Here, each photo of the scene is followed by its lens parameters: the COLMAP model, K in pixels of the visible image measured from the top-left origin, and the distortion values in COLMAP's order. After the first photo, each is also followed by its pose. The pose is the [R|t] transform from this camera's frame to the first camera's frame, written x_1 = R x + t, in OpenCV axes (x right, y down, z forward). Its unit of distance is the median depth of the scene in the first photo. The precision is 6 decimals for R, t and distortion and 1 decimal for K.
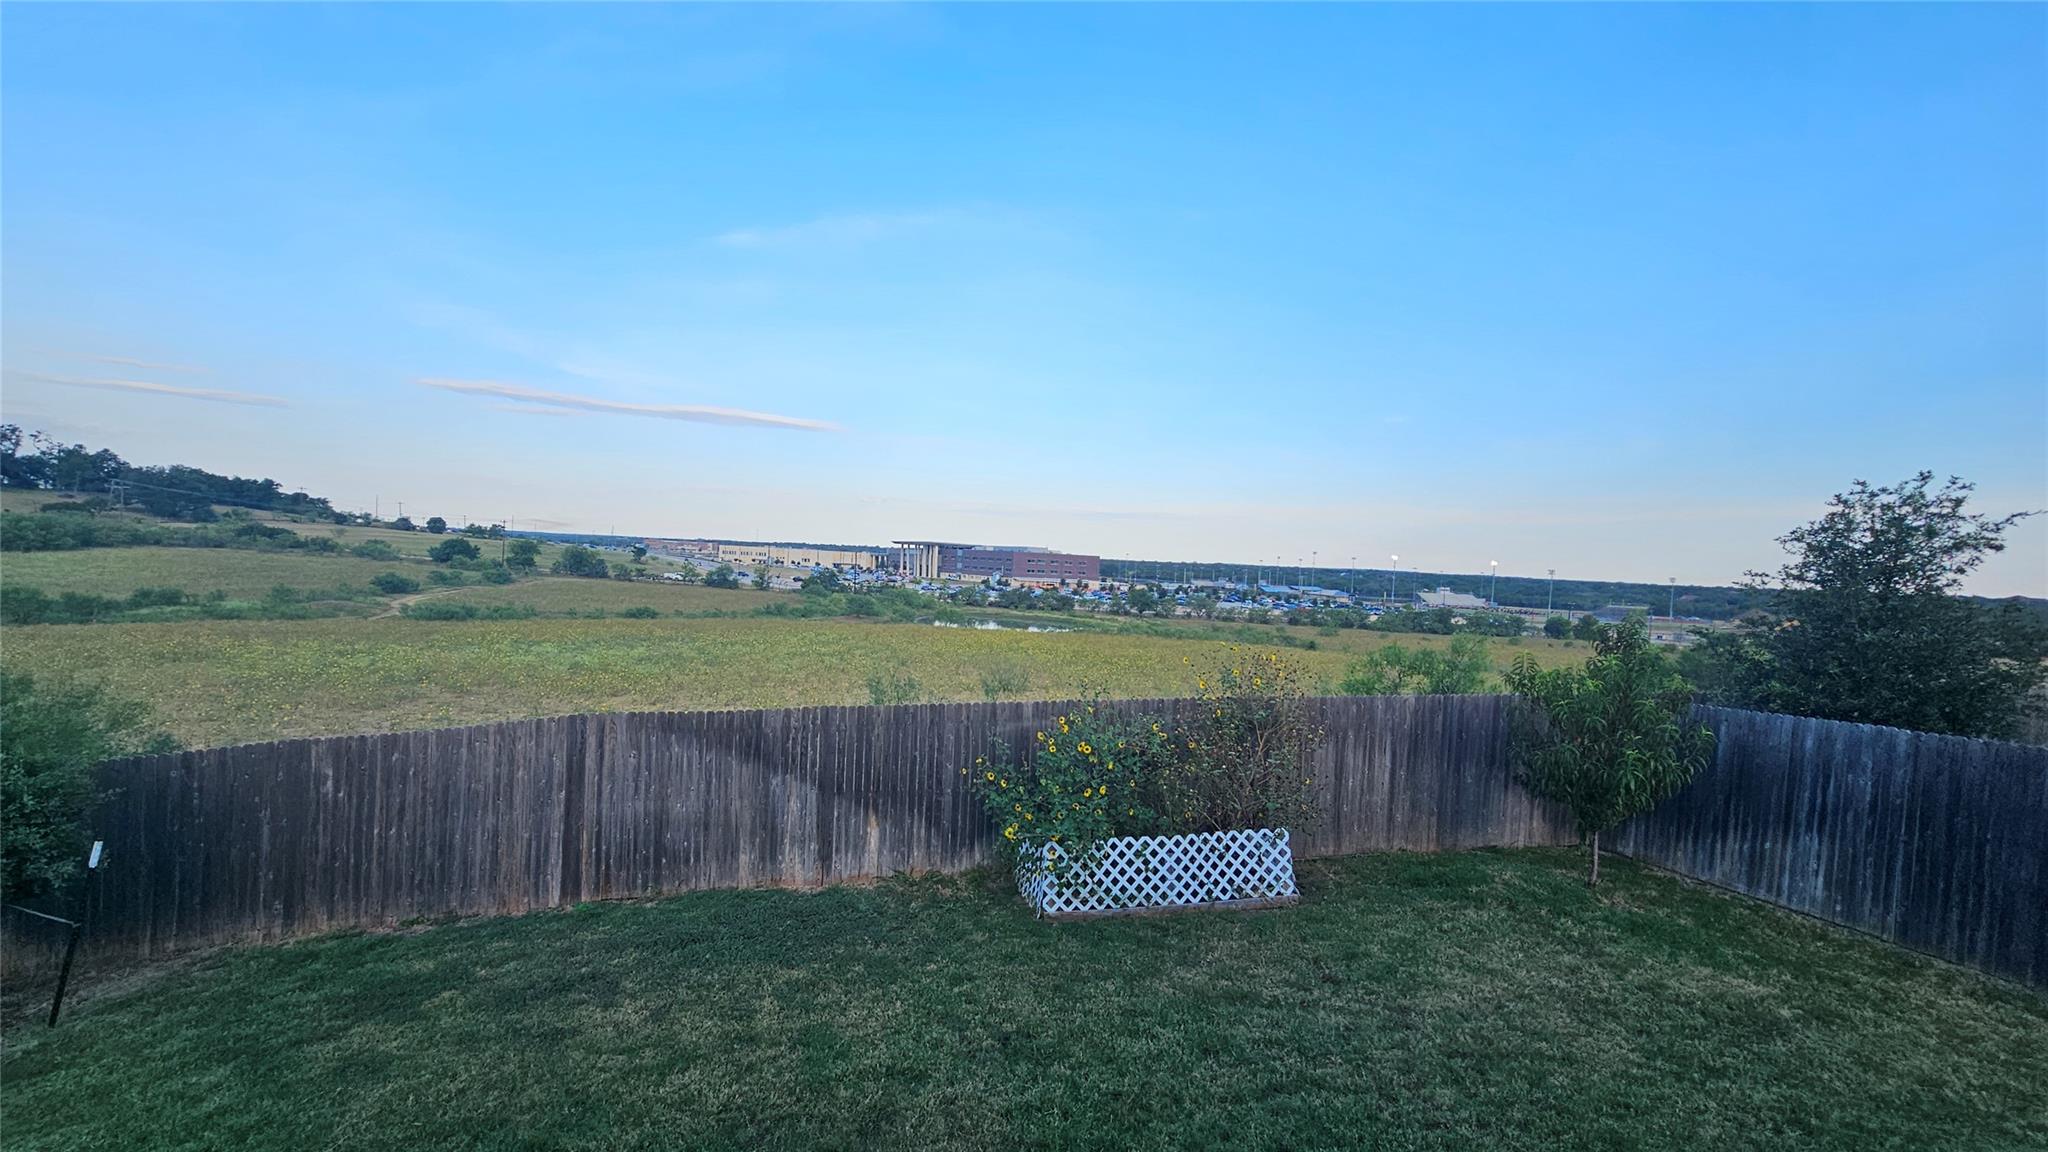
lens RADIAL K [[833.5, 0, 1012.7], [0, 833.5, 588.8], [0, 0, 1]] dist [-0.002966, 0.001044]
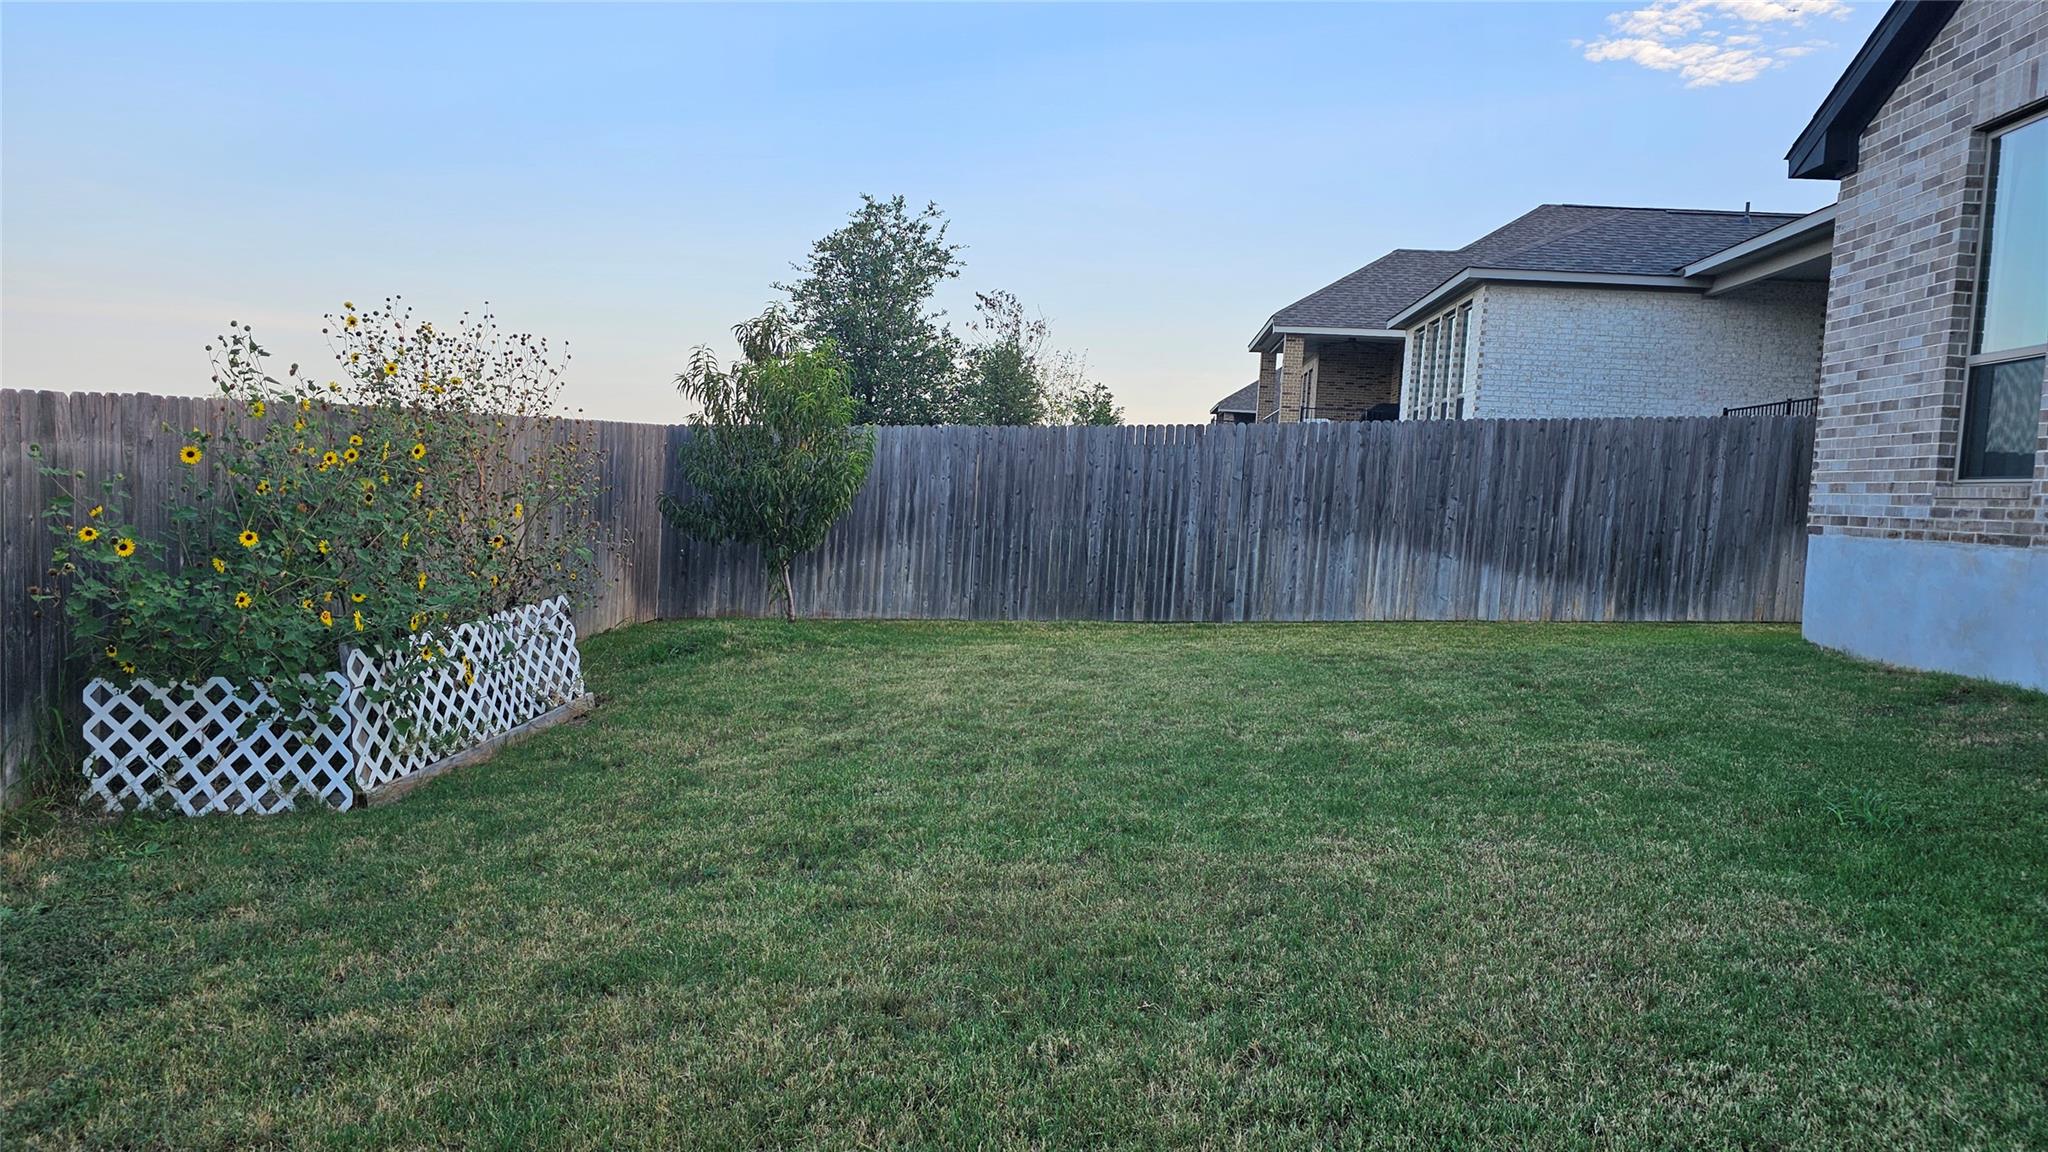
lens RADIAL K [[1379.3, 0, 1009.1], [0, 1379.3, 576.2], [0, 0, 1]] dist [0.043490, -0.017074]
pose [[0.280817, -0.088356, 0.955686, -0.580135], [-0.011342, 0.995378, 0.095359, 0.166722], [-0.959694, -0.037618, 0.278517, 0.382740]]
